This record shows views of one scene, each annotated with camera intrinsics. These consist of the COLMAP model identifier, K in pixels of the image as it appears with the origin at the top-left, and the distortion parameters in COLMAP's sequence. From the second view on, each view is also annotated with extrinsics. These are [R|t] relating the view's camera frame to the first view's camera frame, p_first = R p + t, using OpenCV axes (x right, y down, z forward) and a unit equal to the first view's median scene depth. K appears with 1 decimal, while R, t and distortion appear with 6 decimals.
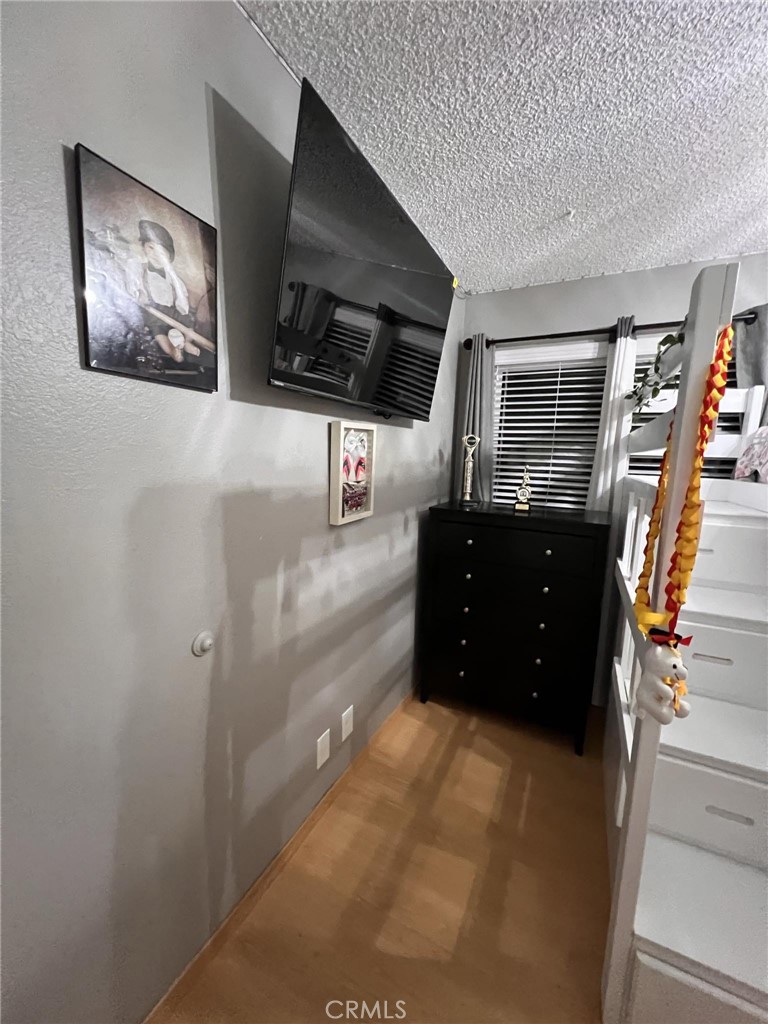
lens RADIAL K [[408.3, 0, 383.4], [0, 408.3, 513.9], [0, 0, 1]] dist [-0.001919, -0.000101]
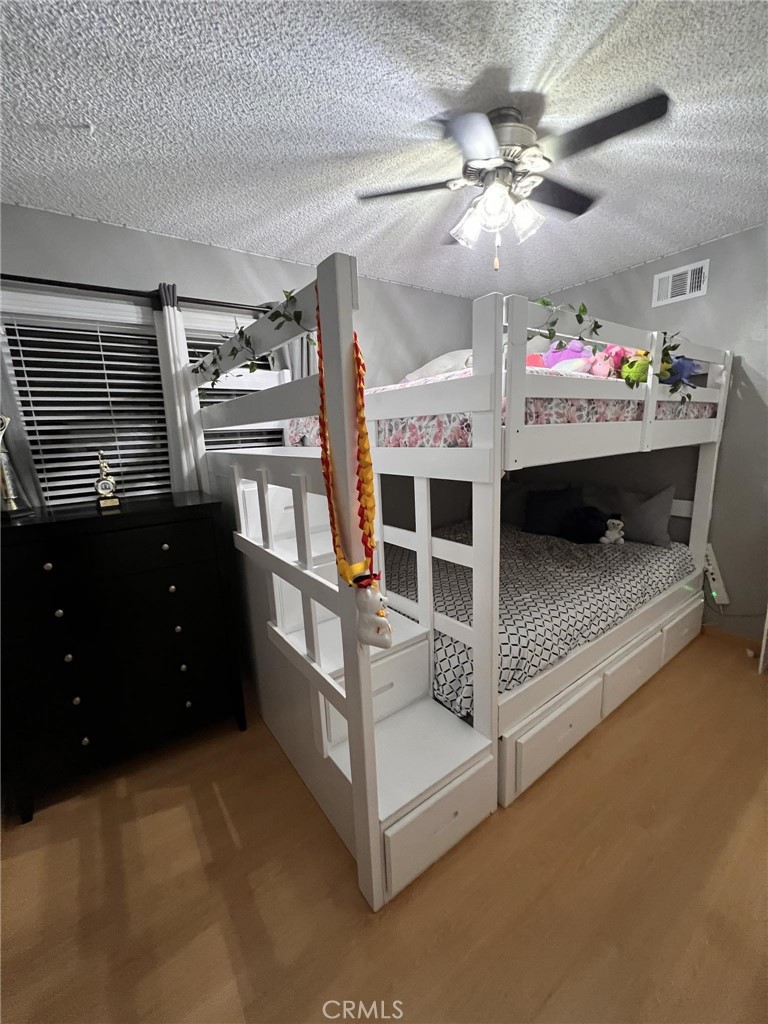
lens RADIAL K [[408.3, 0, 383.4], [0, 408.3, 513.9], [0, 0, 1]] dist [-0.001919, -0.000101]
pose [[0.464621, -0.224541, 0.856568, -0.097241], [0.183026, 0.970780, 0.155204, -0.021282], [-0.866388, 0.084663, 0.492141, 0.143261]]
